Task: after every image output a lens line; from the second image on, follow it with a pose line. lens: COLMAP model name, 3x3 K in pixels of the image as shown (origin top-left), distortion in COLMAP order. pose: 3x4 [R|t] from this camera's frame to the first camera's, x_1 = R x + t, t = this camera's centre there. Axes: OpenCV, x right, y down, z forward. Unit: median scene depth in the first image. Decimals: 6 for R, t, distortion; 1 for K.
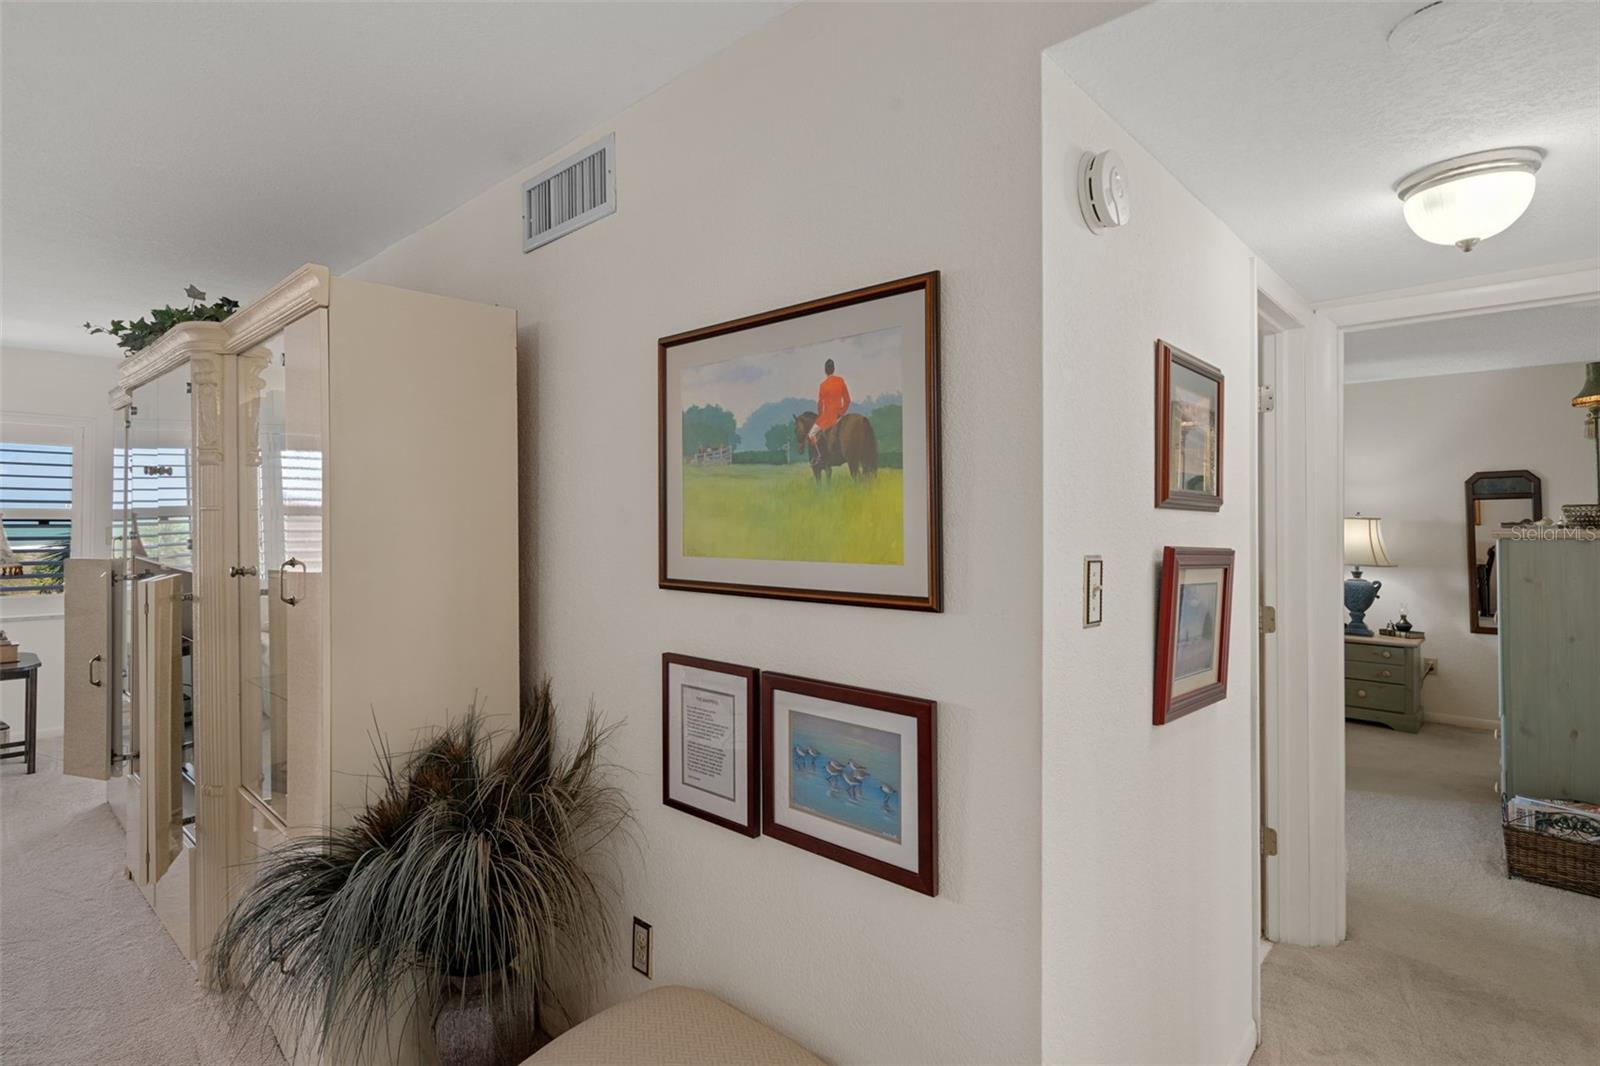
lens RADIAL K [[841.9, 0, 782.5], [0, 841.9, 501.8], [0, 0, 1]] dist [0.001866, 0.000474]
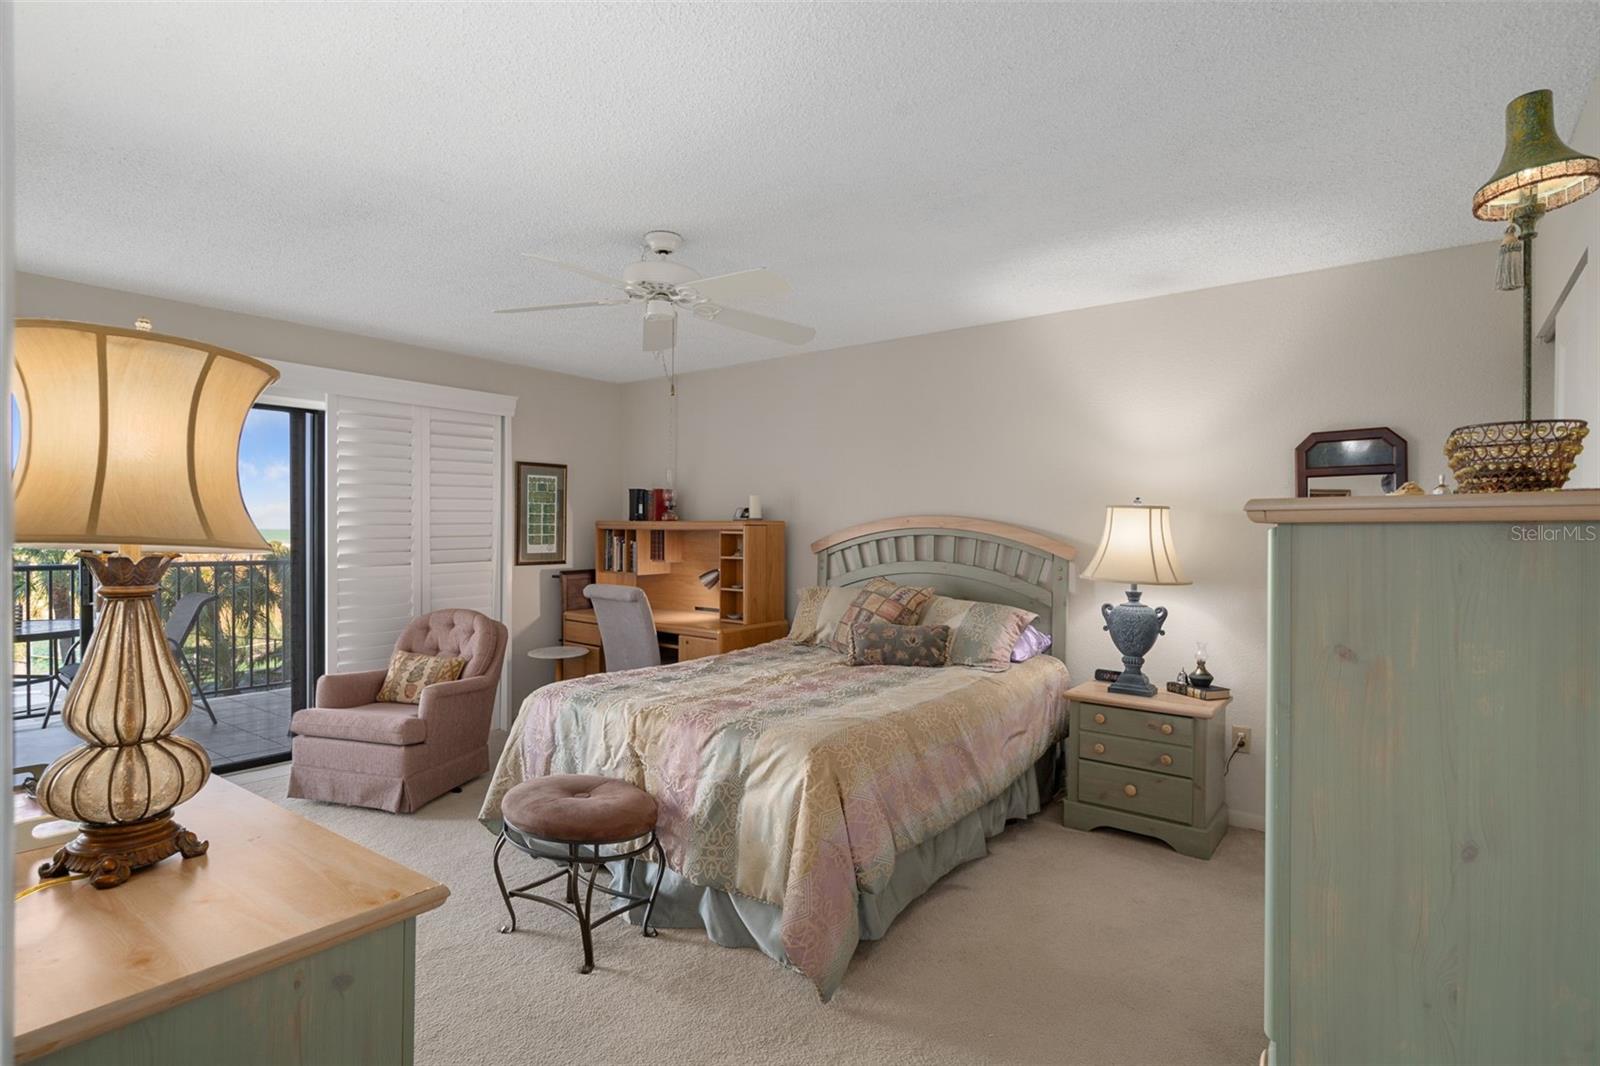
lens RADIAL K [[841.9, 0, 793.8], [0, 841.9, 531.1], [0, 0, 1]] dist [0.001866, 0.000474]
pose [[0.995213, 0.003489, 0.097665, 0.373473], [-0.006049, 0.999646, 0.025923, 0.023074], [-0.097540, -0.026390, 0.994882, 0.407893]]
